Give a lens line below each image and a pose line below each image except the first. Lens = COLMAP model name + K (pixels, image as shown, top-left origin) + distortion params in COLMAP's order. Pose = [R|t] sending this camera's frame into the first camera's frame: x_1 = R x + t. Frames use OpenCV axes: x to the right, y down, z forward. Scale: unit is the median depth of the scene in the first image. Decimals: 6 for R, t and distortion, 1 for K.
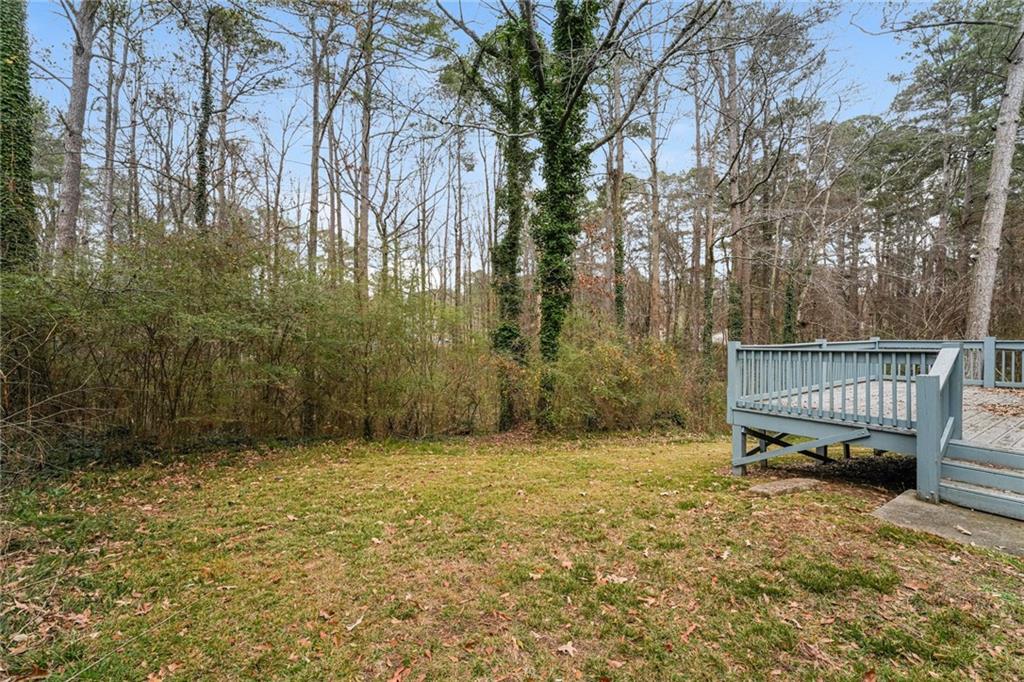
lens RADIAL K [[413.2, 0, 521.9], [0, 413.2, 333.4], [0, 0, 1]] dist [-0.010986, 0.000611]
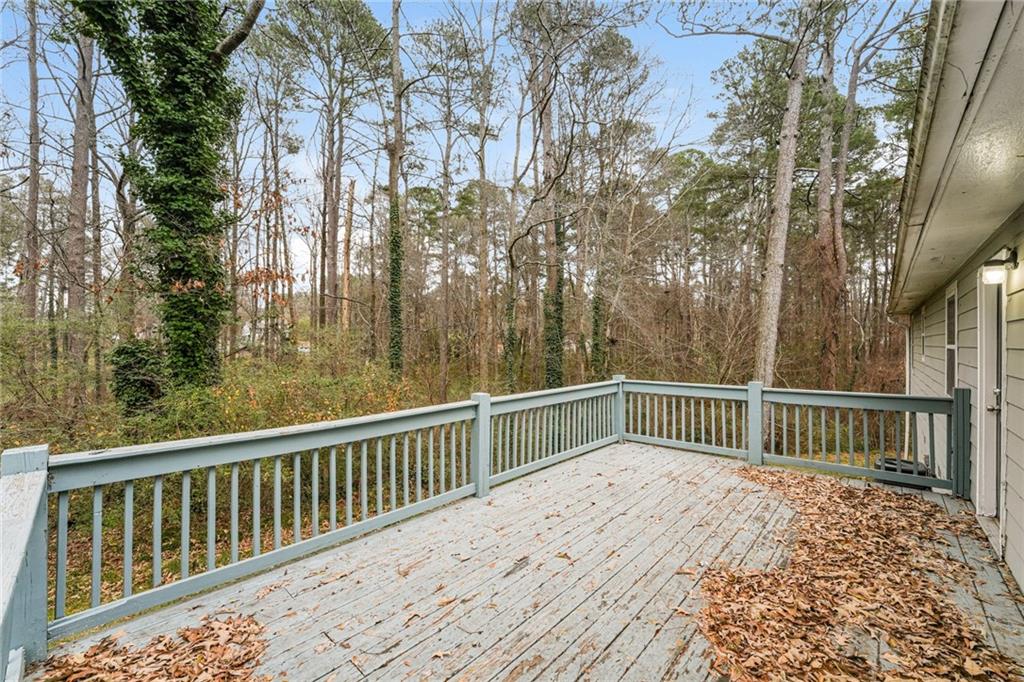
lens RADIAL K [[419.7, 0, 504.9], [0, 419.7, 327.1], [0, 0, 1]] dist [-0.019612, 0.000652]
pose [[0.967096, 0.017023, 0.253843, 0.108964], [-0.008186, 0.999324, -0.035828, -0.008889], [-0.254281, 0.032571, 0.966582, 0.084712]]
